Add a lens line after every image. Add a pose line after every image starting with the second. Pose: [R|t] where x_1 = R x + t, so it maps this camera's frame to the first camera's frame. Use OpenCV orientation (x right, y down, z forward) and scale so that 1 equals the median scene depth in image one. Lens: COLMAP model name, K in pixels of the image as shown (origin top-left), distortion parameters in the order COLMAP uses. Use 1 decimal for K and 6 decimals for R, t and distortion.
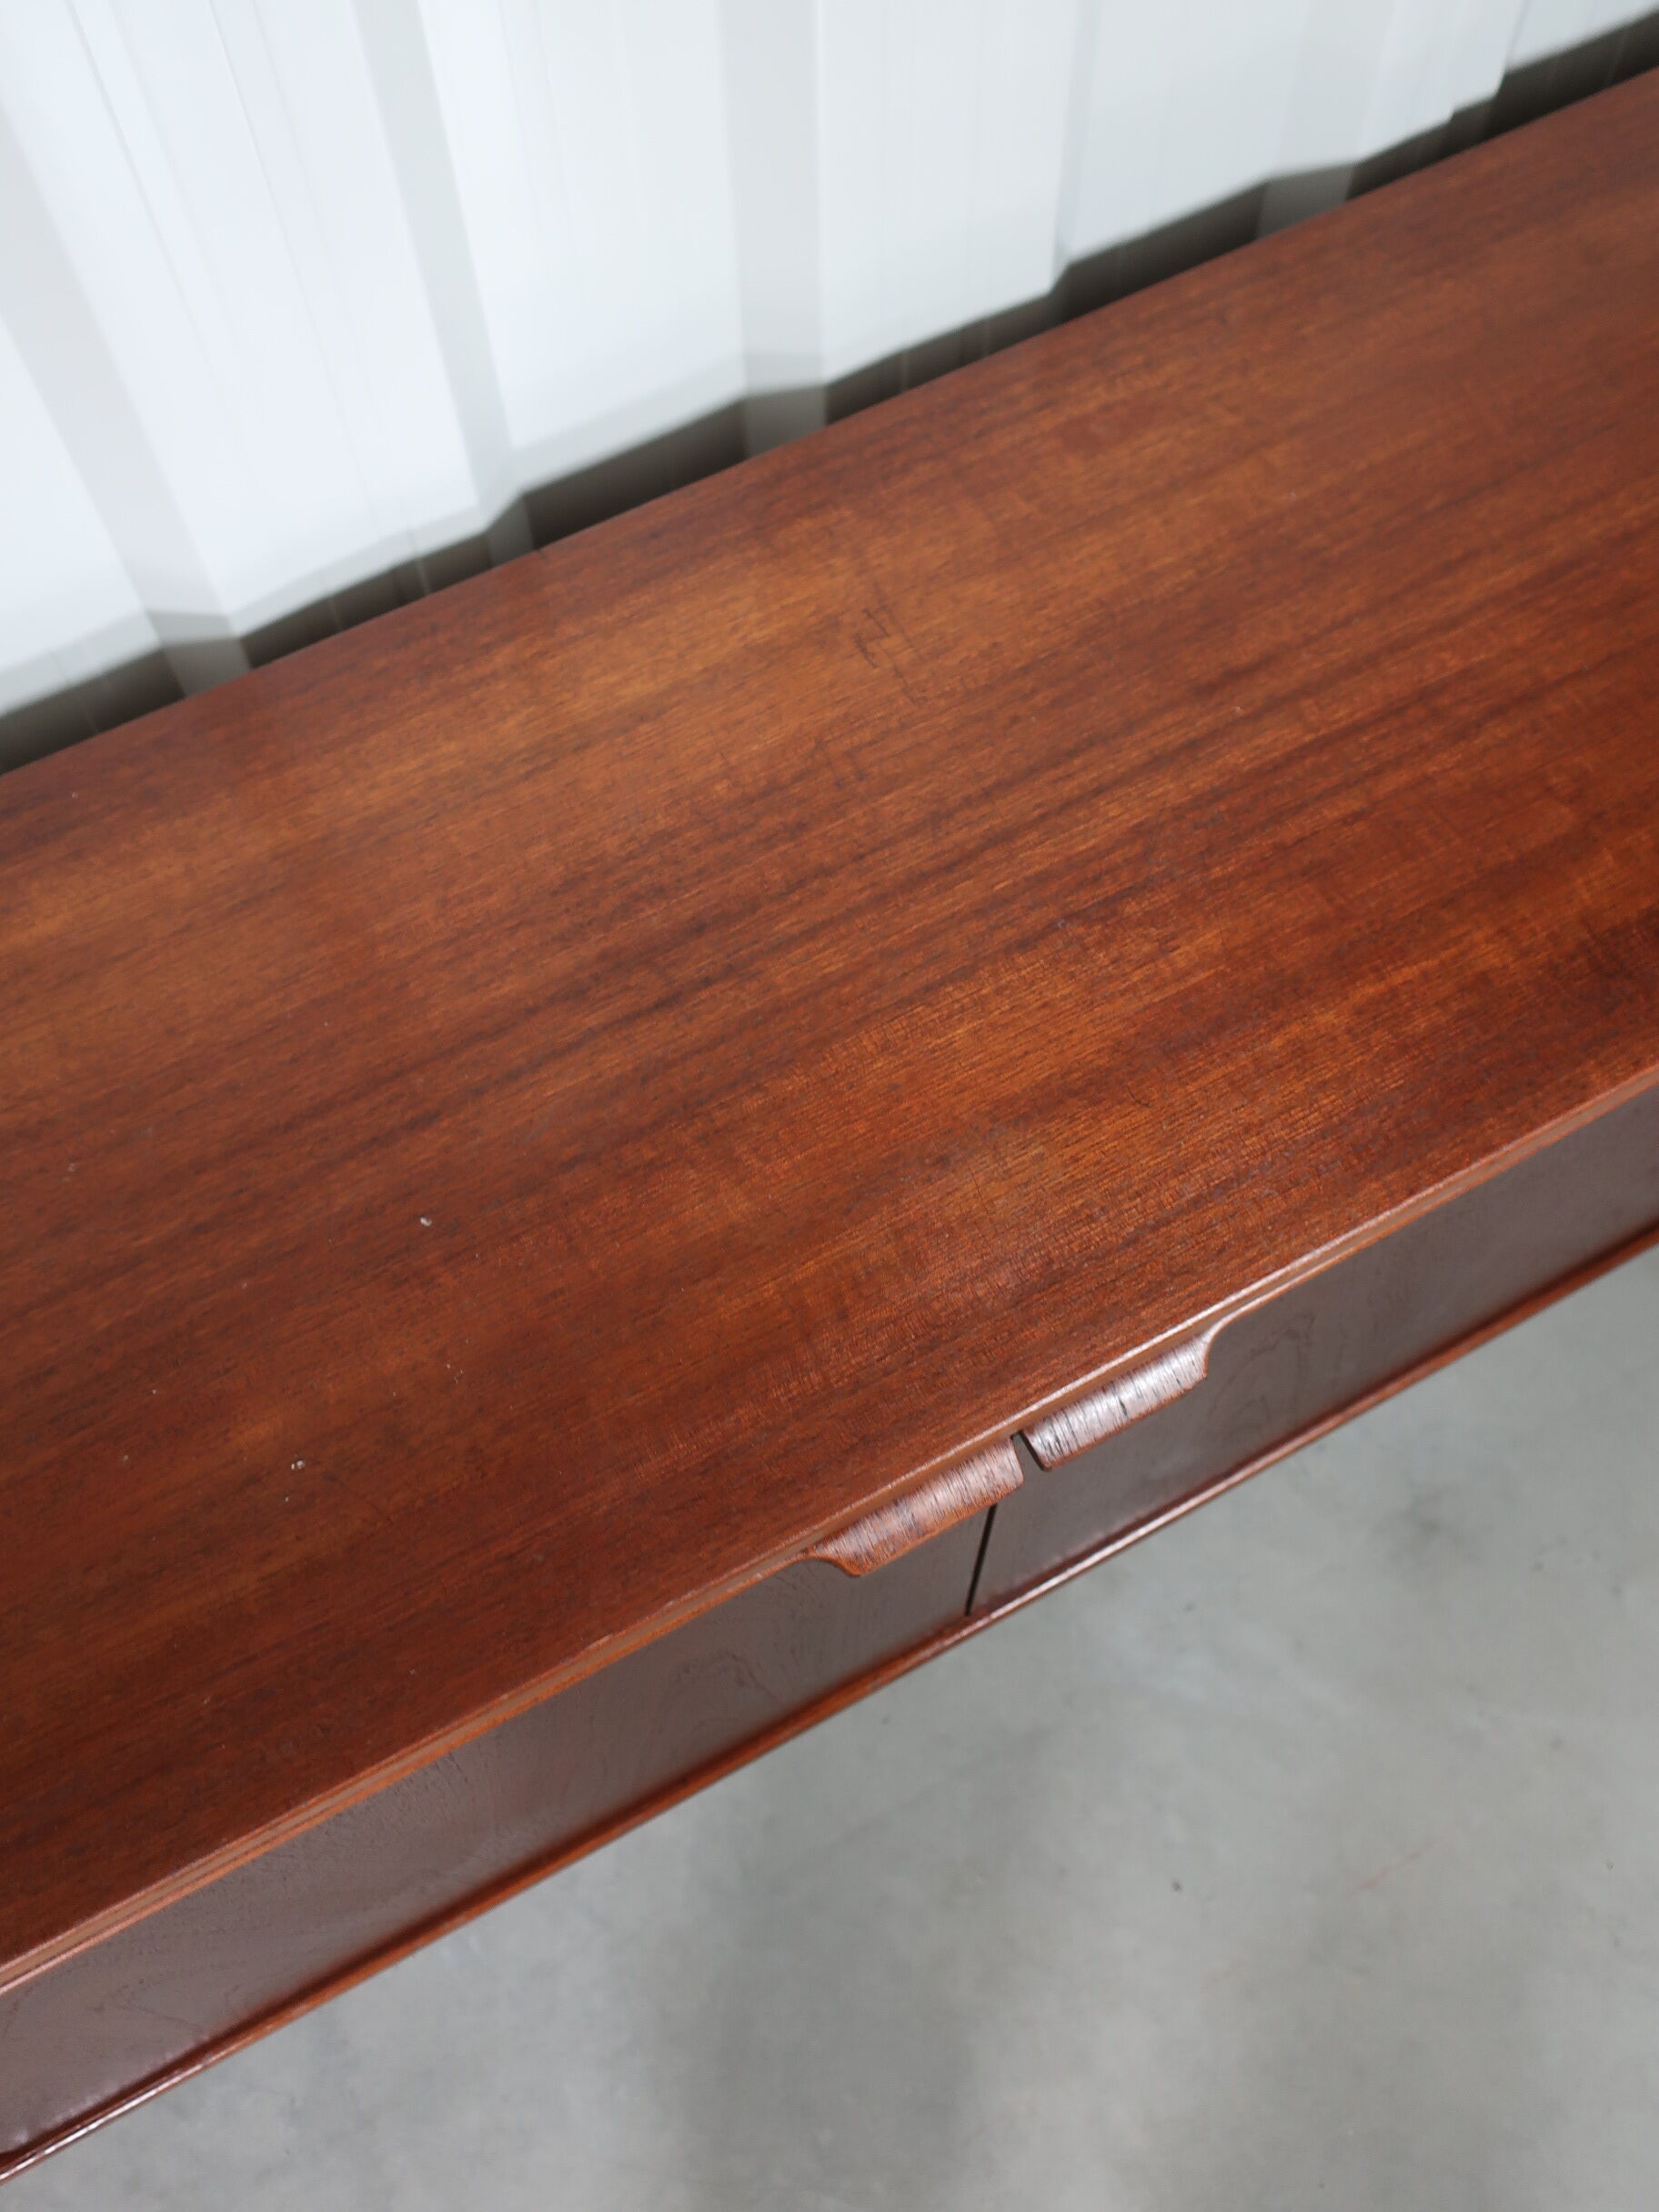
lens RADIAL K [[1968.9, 0, 828.9], [0, 1968.9, 1132.3], [0, 0, 1]] dist [0.002159, -0.001400]
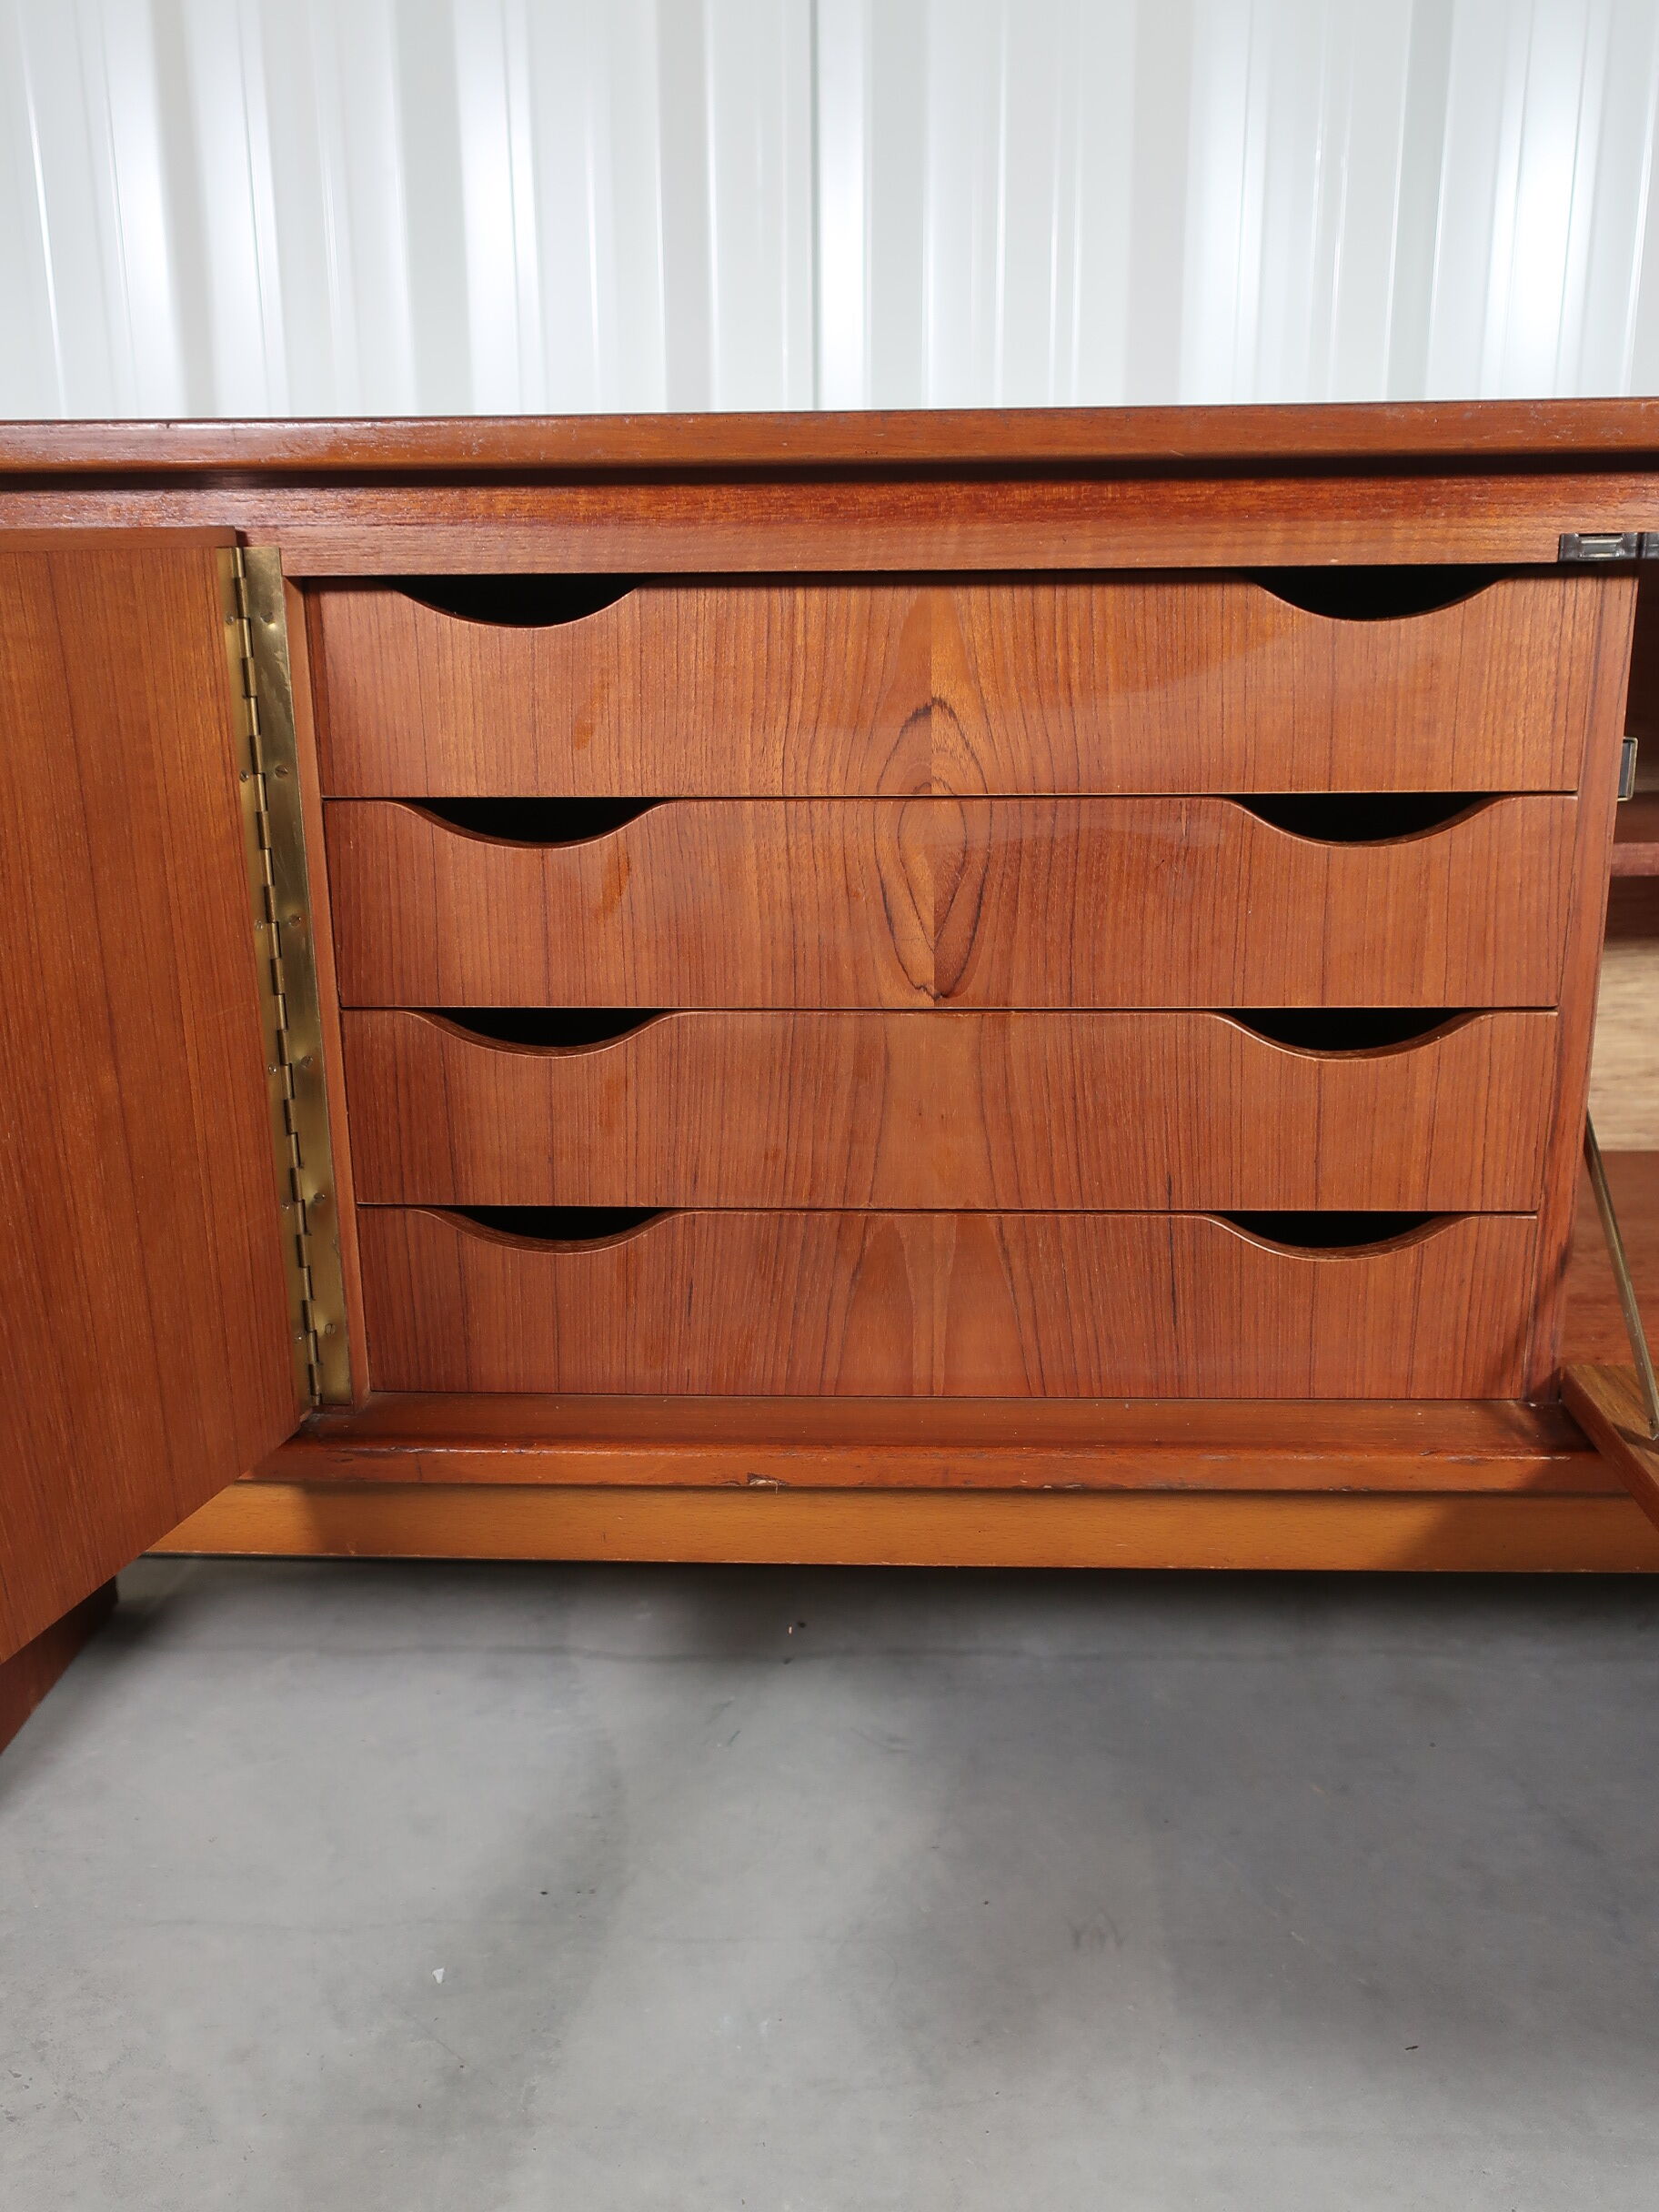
lens RADIAL K [[1968.9, 0, 822.3], [0, 1968.9, 1112.8], [0, 0, 1]] dist [0.002159, -0.001400]
pose [[0.858908, 0.152878, -0.488779, 0.256304], [-0.466382, 0.627786, -0.623195, 1.135867], [0.211576, 0.763226, 0.610510, 0.523134]]
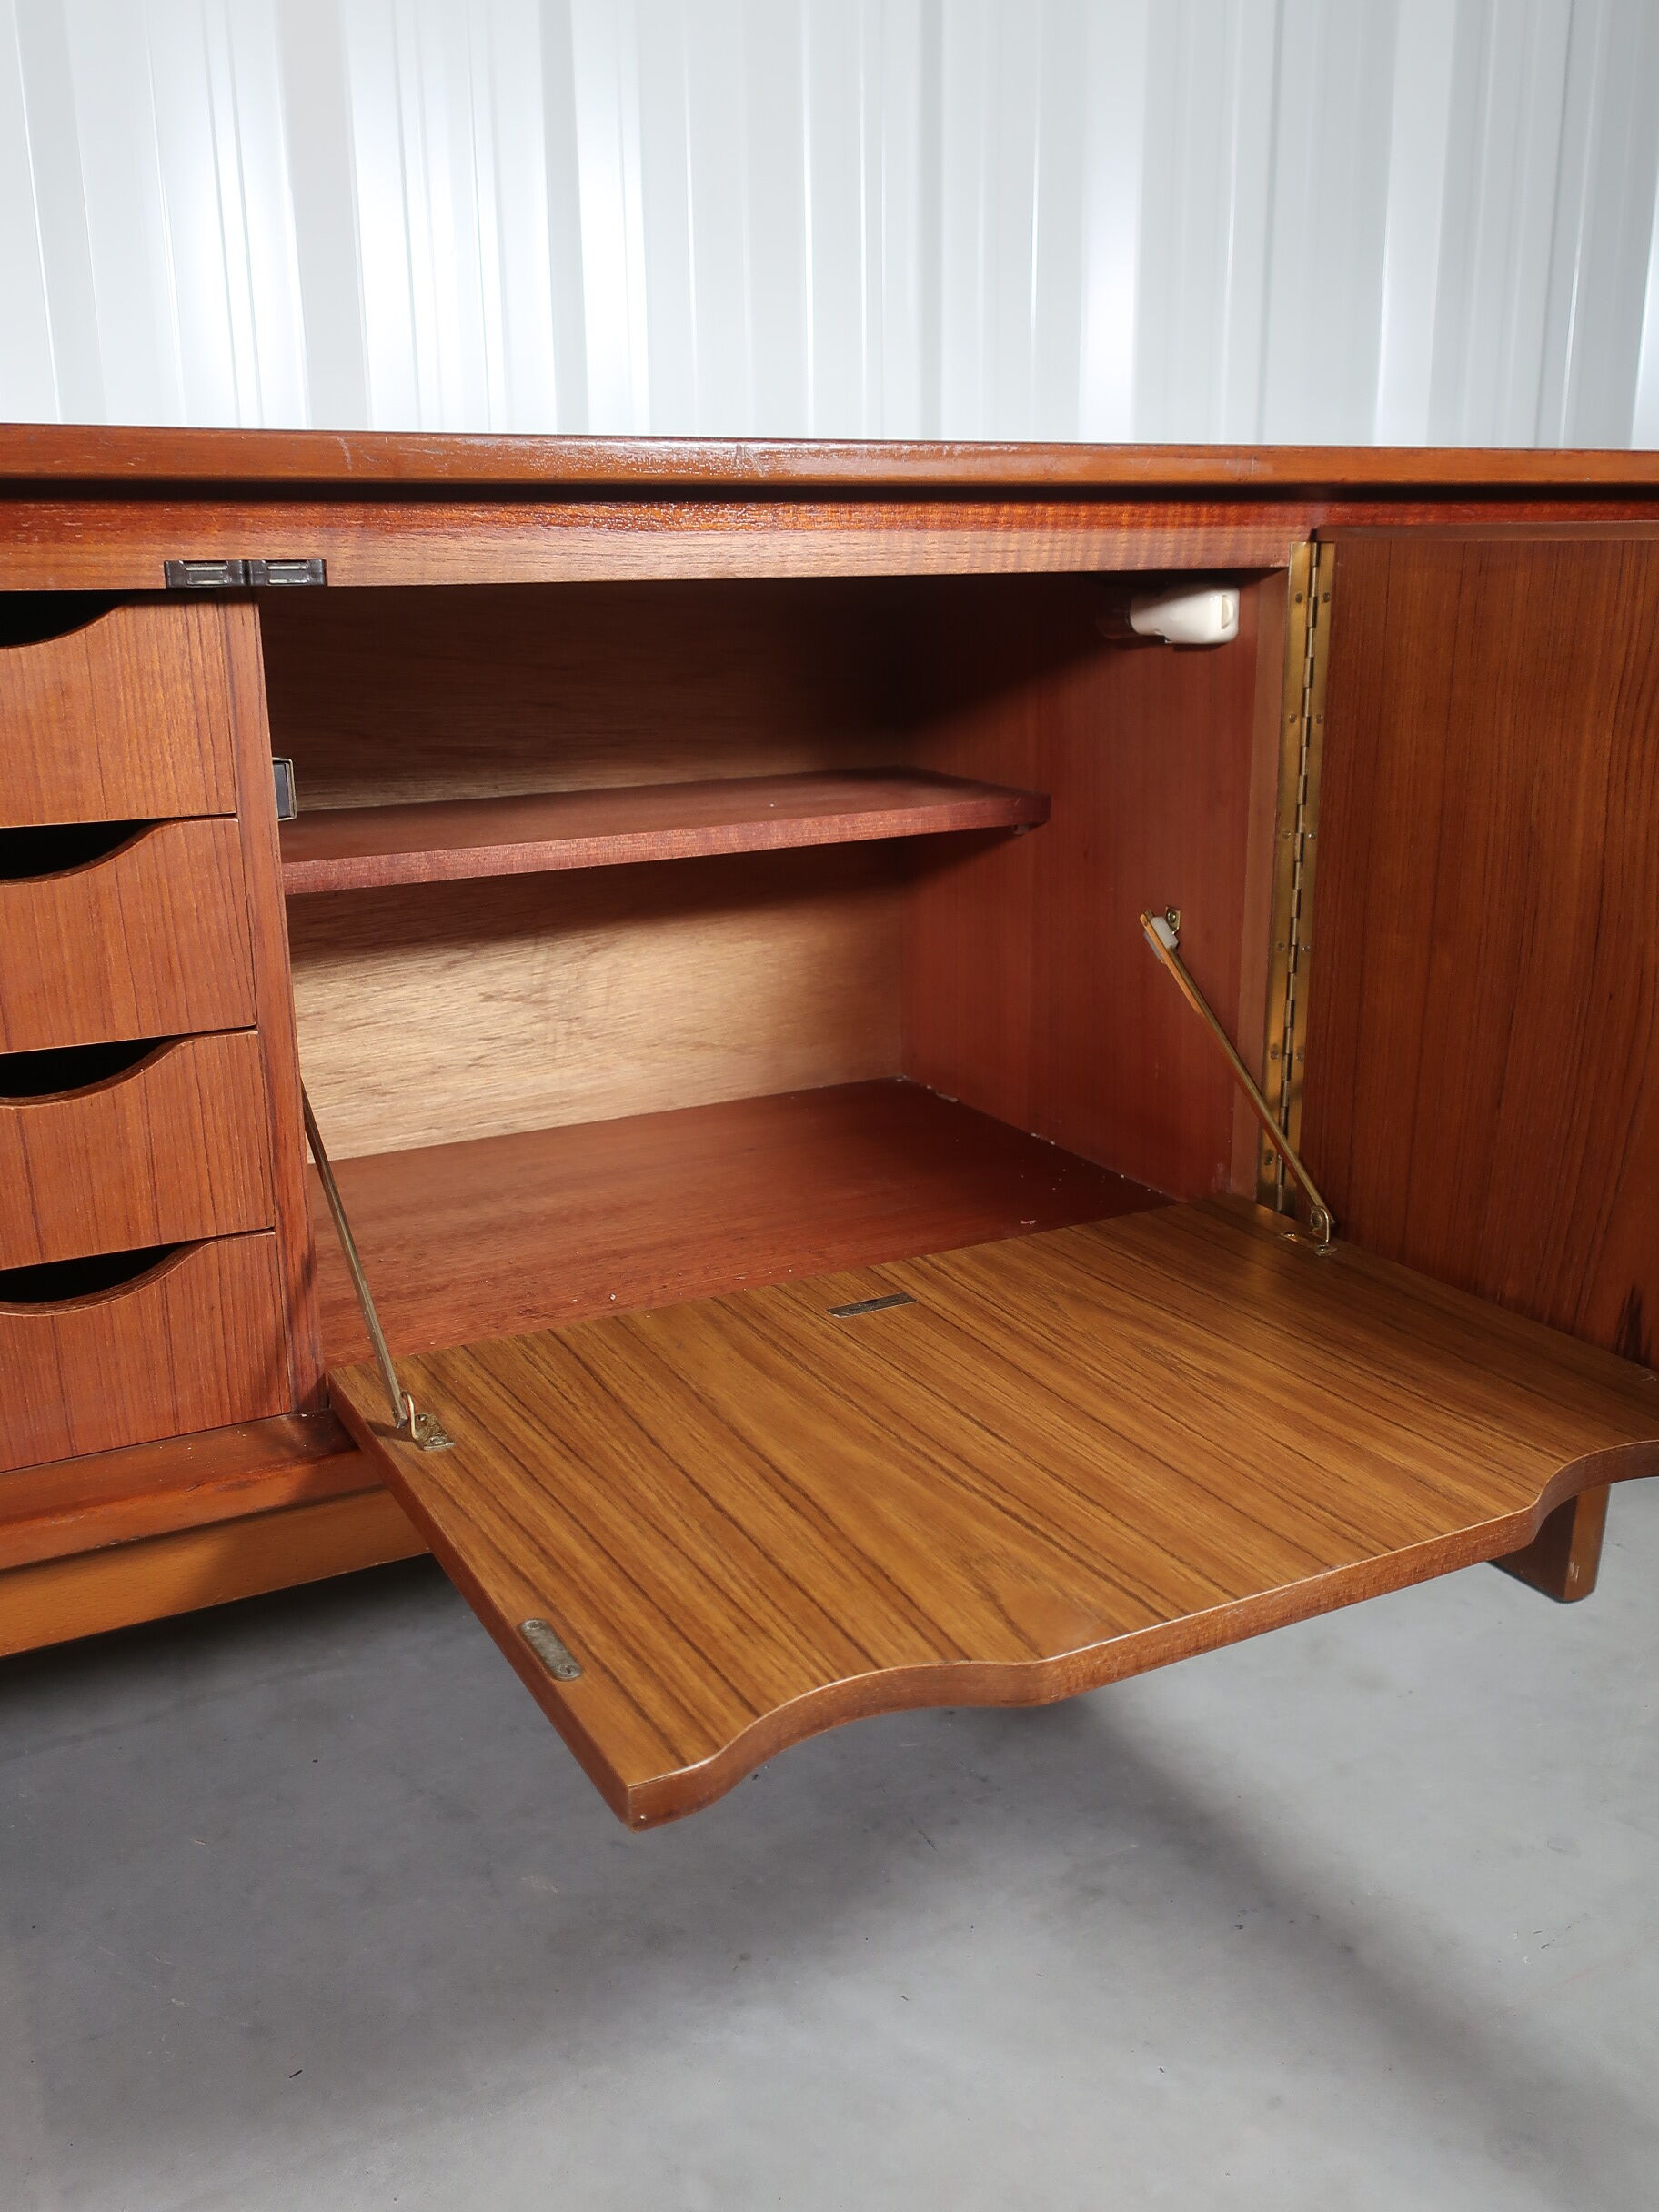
lens RADIAL K [[1968.9, 0, 837.7], [0, 1968.9, 1112.1], [0, 0, 1]] dist [0.002159, -0.001400]
pose [[0.999884, 0.015145, -0.001326, 0.394693], [-0.010926, 0.655239, -0.755342, 1.092752], [-0.010571, 0.755270, 0.655329, 0.539020]]
